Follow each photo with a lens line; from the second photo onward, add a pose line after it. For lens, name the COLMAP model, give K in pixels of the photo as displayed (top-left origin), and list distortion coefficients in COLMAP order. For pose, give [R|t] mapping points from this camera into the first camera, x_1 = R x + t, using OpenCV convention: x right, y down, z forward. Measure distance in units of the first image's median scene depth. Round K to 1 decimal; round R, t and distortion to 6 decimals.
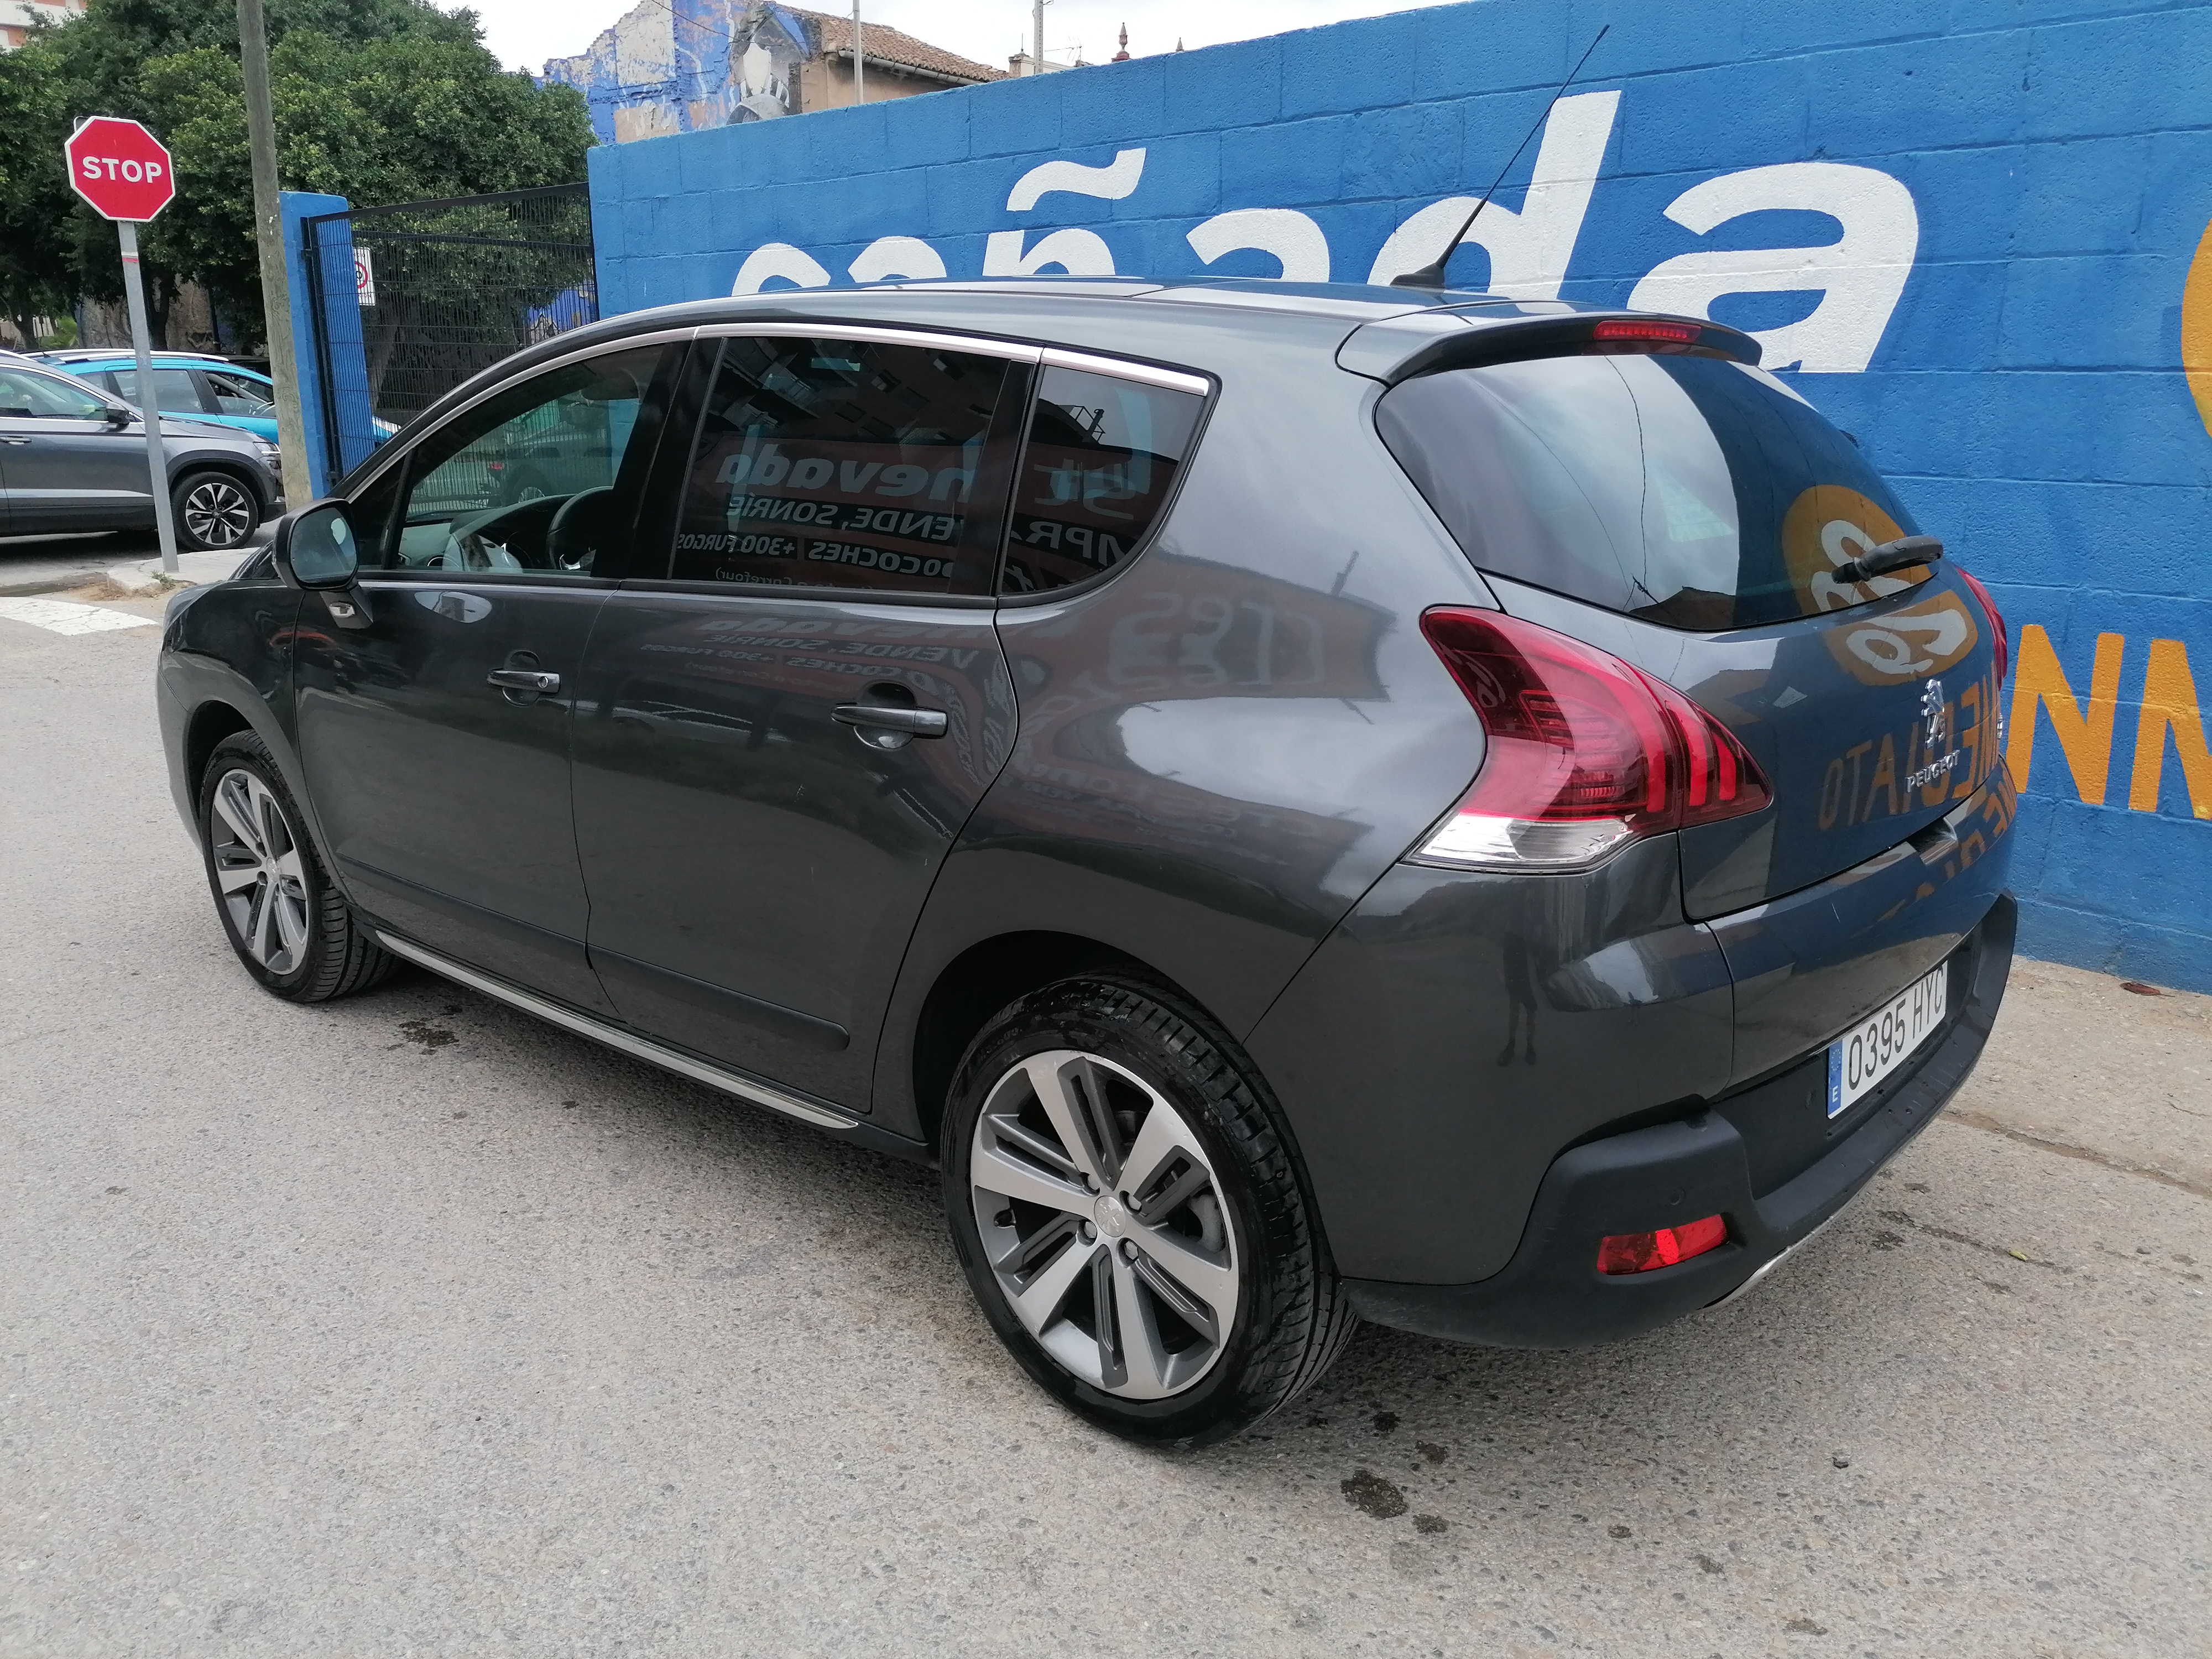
lens RADIAL K [[1651.8, 0, 1104.0], [0, 1651.8, 830.7], [0, 0, 1]] dist [0.092561, -0.118171]
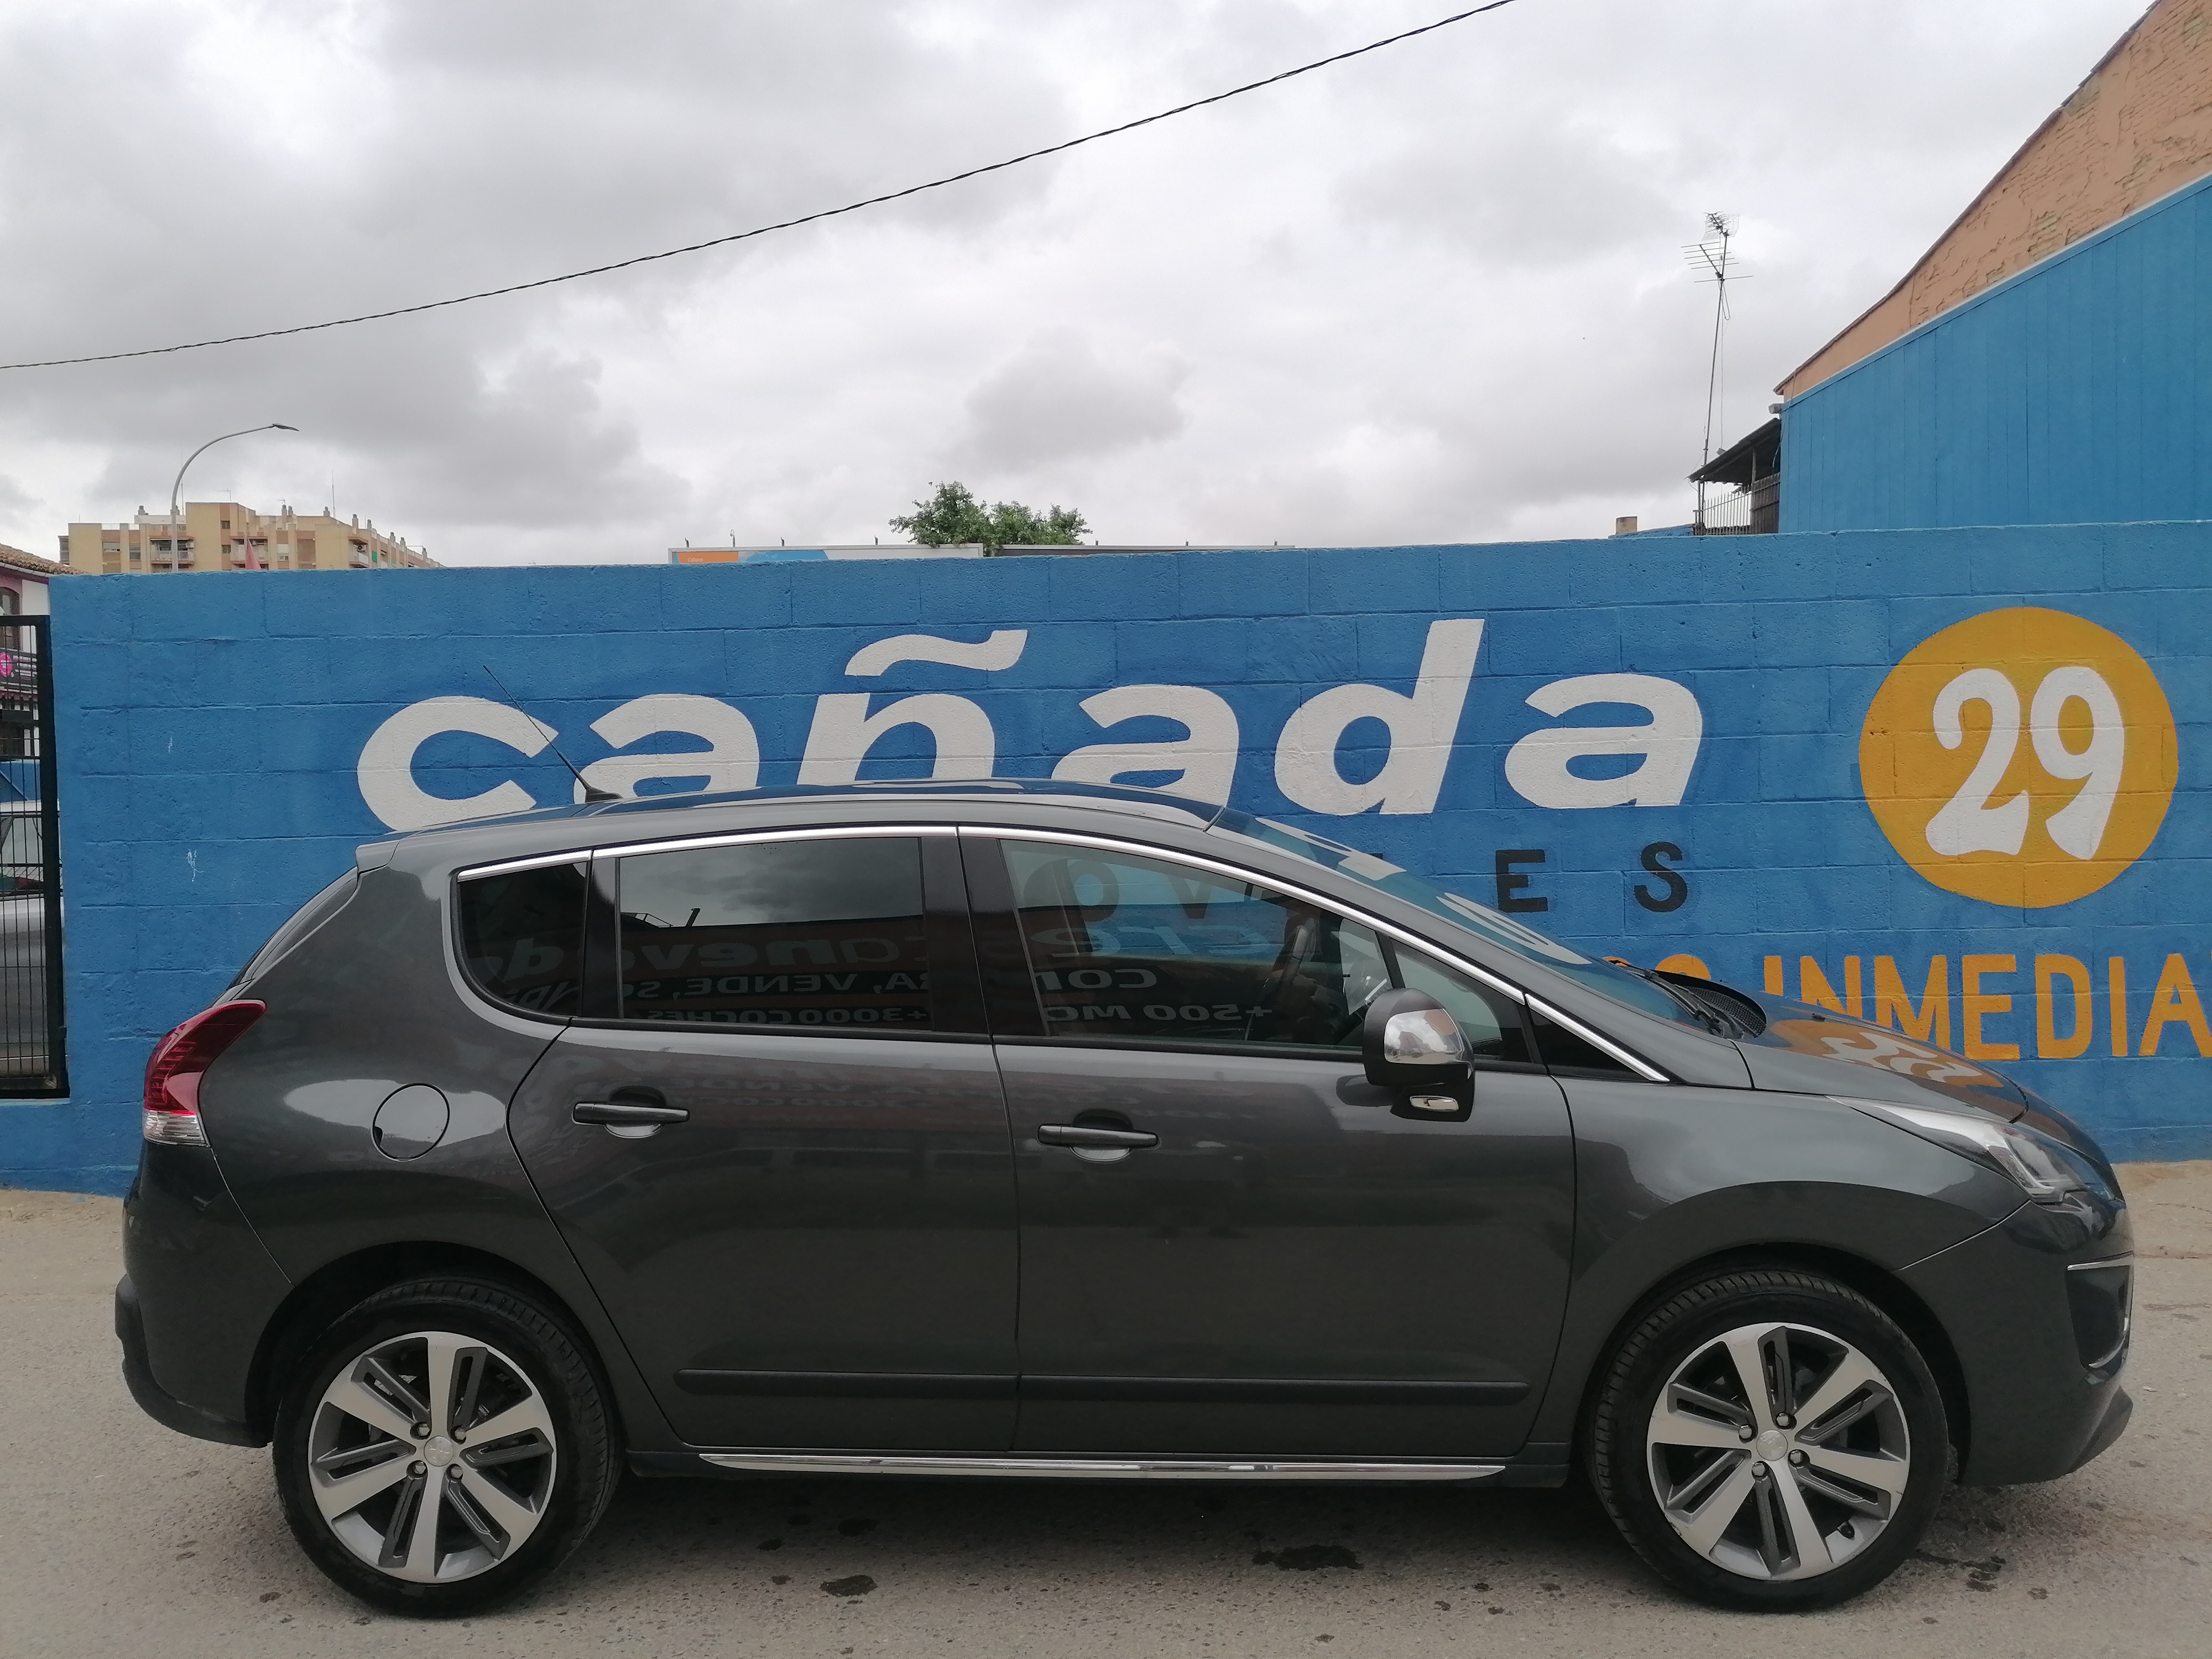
lens RADIAL K [[1639.5, 0, 1115.4], [0, 1639.5, 834.1], [0, 0, 1]] dist [0.102567, -0.142535]
pose [[0.719643, -0.046522, 0.692784, -1.645562], [0.209391, 0.965843, -0.152650, -0.216708], [-0.662019, 0.254917, 0.704804, 0.495759]]
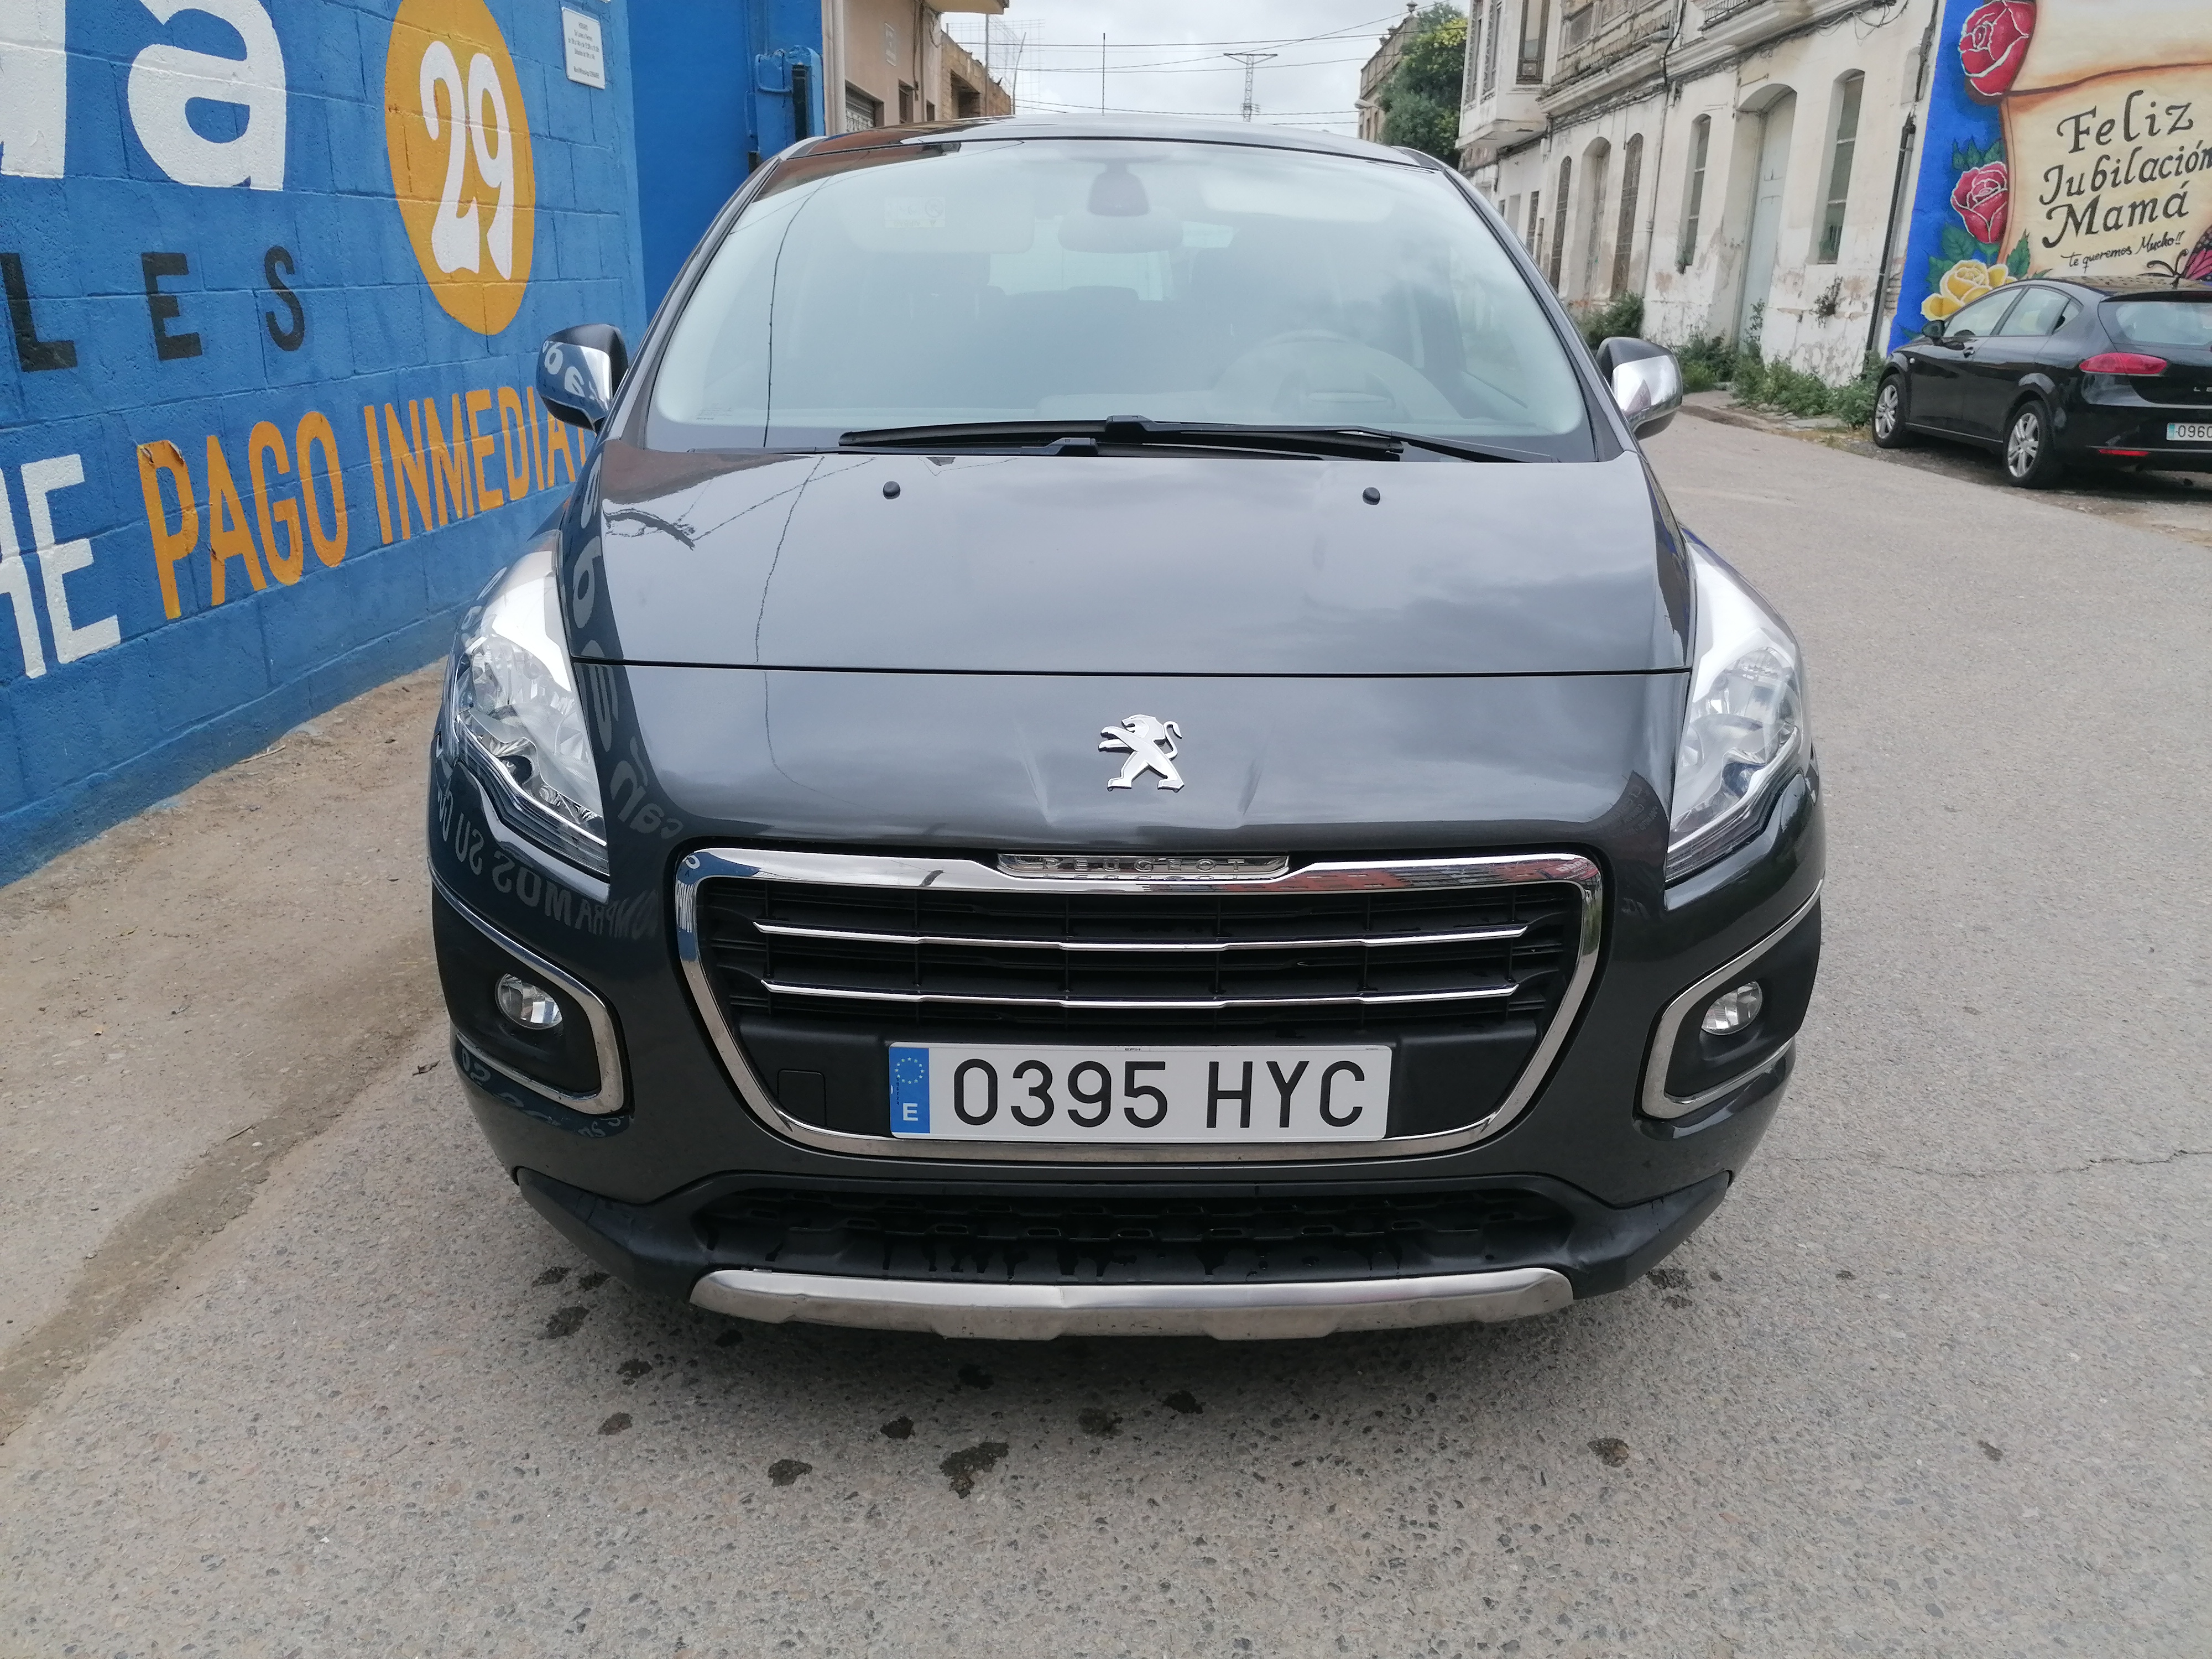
lens RADIAL K [[1668.0, 0, 1107.9], [0, 1668.0, 826.2], [0, 0, 1]] dist [0.074572, -0.096124]
pose [[-0.667379, -0.252535, 0.700594, -1.278589], [0.177628, 0.859620, 0.479064, -0.598343], [-0.723225, 0.444162, -0.528834, 2.352871]]
